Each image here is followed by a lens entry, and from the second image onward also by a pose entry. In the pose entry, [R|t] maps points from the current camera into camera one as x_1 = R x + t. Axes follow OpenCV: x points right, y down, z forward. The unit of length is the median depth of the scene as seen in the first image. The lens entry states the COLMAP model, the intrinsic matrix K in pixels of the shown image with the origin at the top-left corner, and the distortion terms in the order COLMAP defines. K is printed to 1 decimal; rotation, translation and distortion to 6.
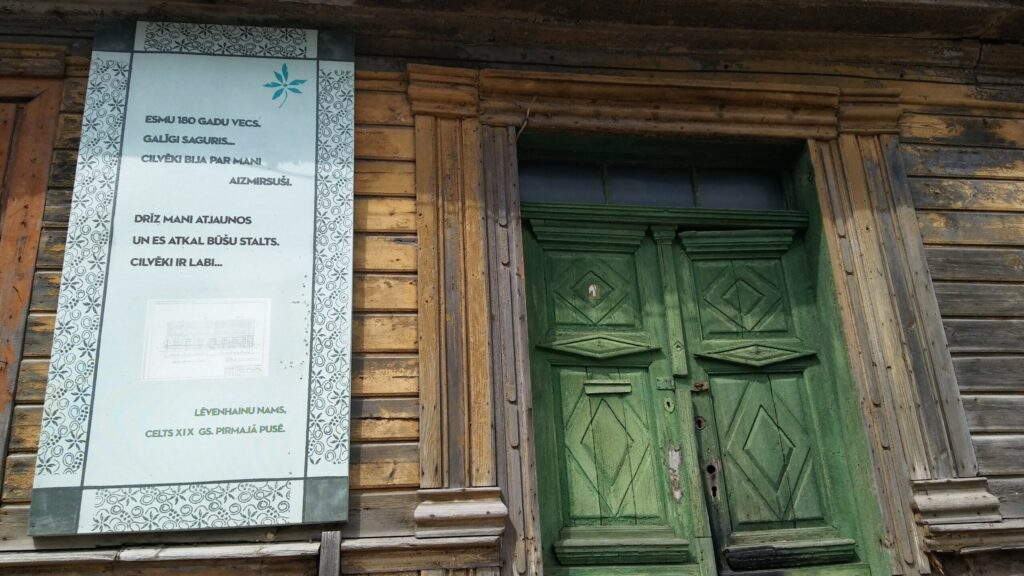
lens RADIAL K [[849.7, 0, 514.8], [0, 849.7, 286.3], [0, 0, 1]] dist [0.057789, -0.030953]
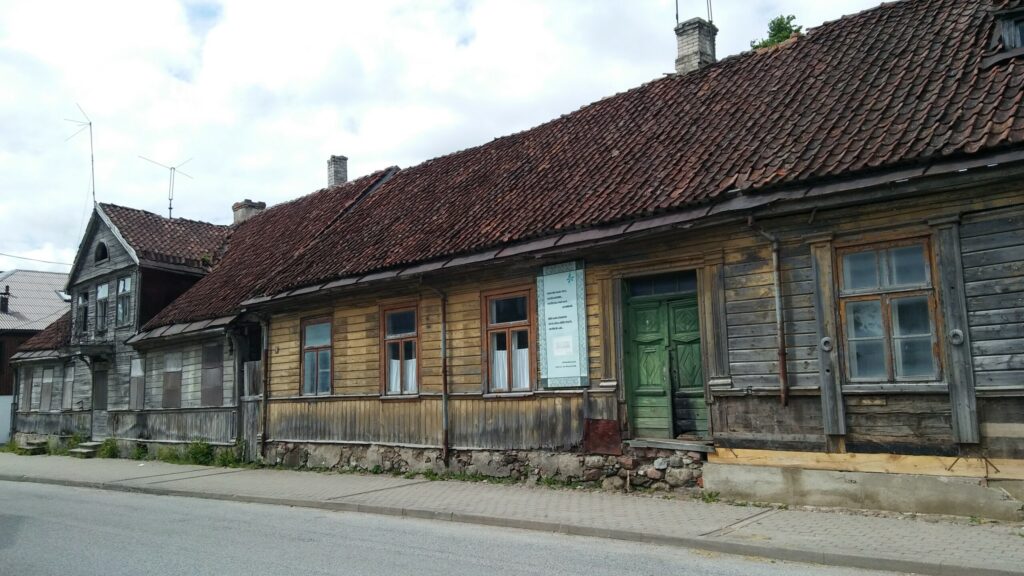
lens RADIAL K [[849.7, 0, 510.4], [0, 849.7, 286.4], [0, 0, 1]] dist [0.057789, -0.030953]
pose [[0.589331, -0.063205, -0.805415, 2.800786], [0.276698, 0.952431, 0.127721, -0.797780], [0.759030, -0.298127, 0.578786, -1.537306]]
